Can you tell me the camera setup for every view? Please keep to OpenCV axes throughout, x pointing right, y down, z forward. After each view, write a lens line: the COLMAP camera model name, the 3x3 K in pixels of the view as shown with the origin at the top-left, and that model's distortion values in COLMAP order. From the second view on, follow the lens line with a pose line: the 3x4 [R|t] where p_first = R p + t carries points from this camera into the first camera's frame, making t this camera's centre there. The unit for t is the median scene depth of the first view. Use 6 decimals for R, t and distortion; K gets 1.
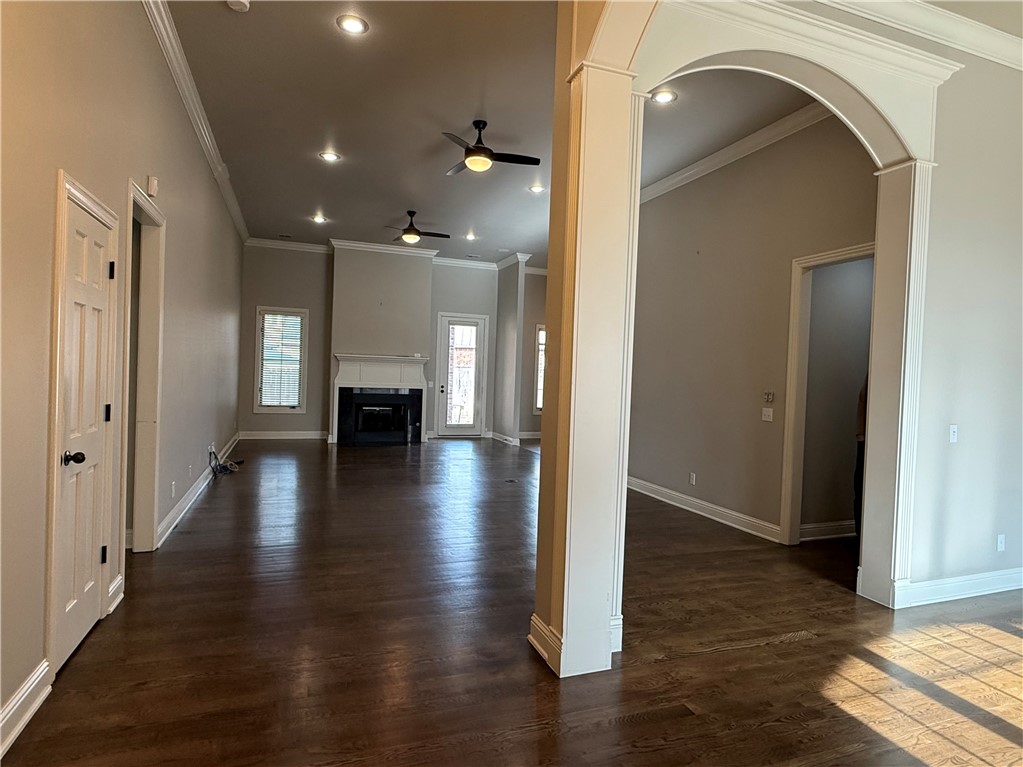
lens RADIAL K [[581.4, 0, 511.0], [0, 581.4, 380.8], [0, 0, 1]] dist [-0.008788, -0.001548]
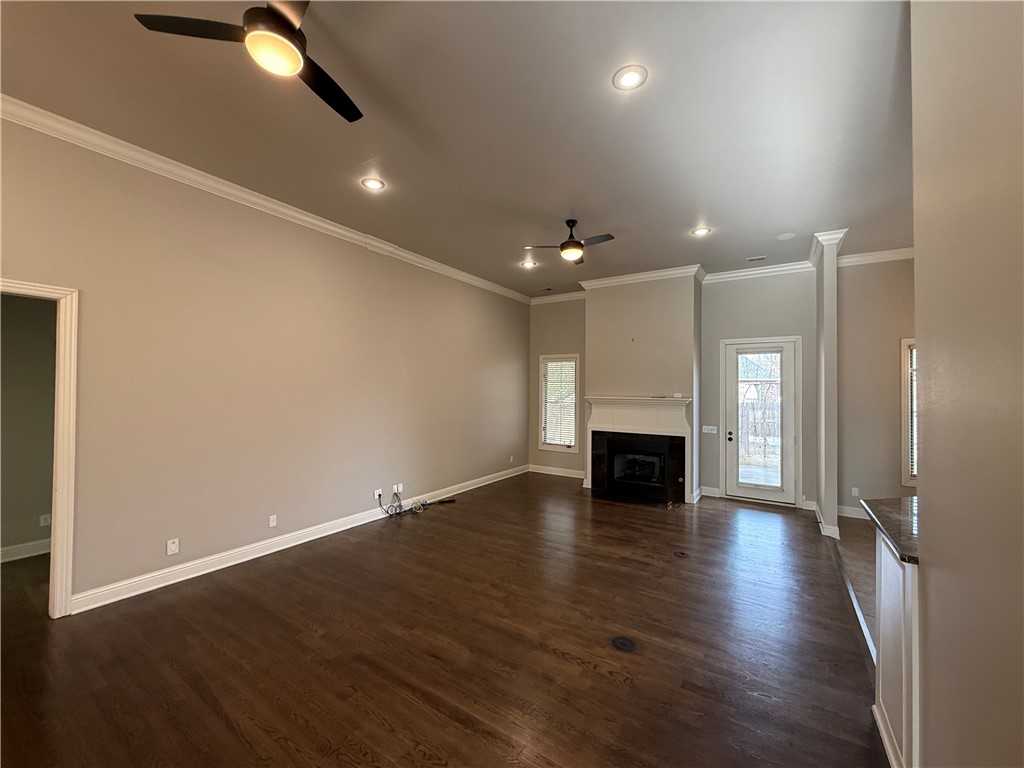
lens RADIAL K [[415.4, 0, 505.8], [0, 415.4, 383.4], [0, 0, 1]] dist [0.001425, -0.000444]
pose [[0.587129, -0.046395, -0.808163, 0.175240], [-0.004608, 0.998149, -0.060649, -0.023658], [0.809481, 0.039333, 0.585828, 0.455185]]
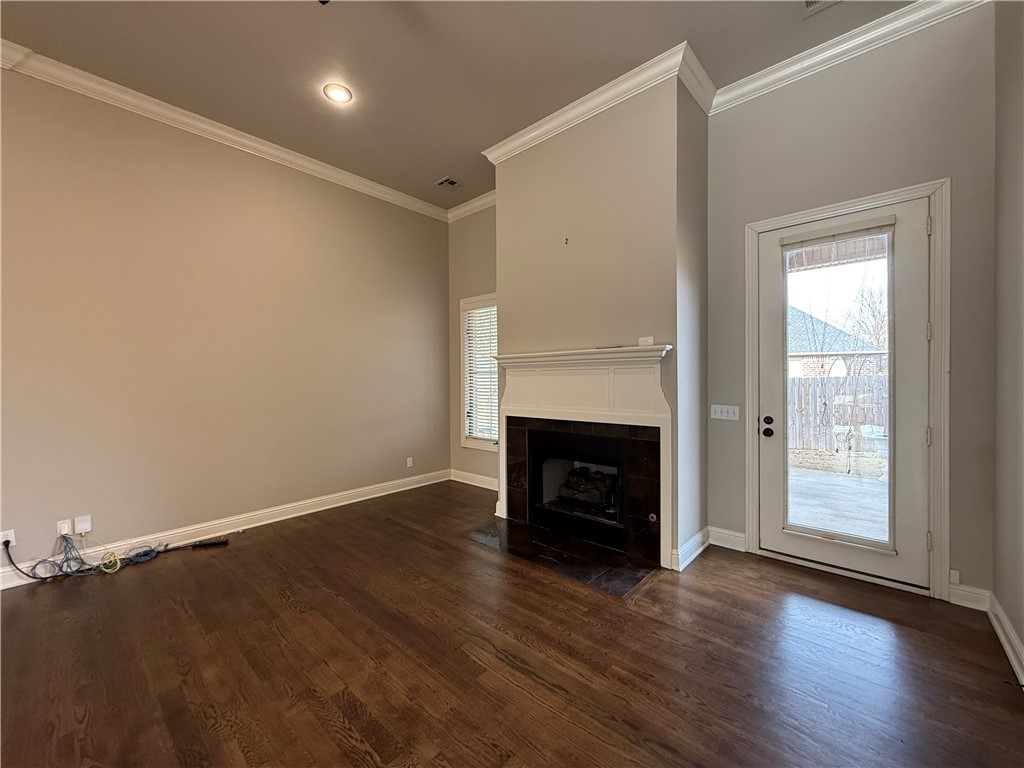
lens RADIAL K [[415.4, 0, 505.3], [0, 415.4, 383.8], [0, 0, 1]] dist [0.001425, -0.000444]
pose [[0.459474, -0.033768, -0.887549, 0.045034], [0.007043, 0.999384, -0.034377, -0.005408], [0.888163, 0.009544, 0.459429, 0.787294]]
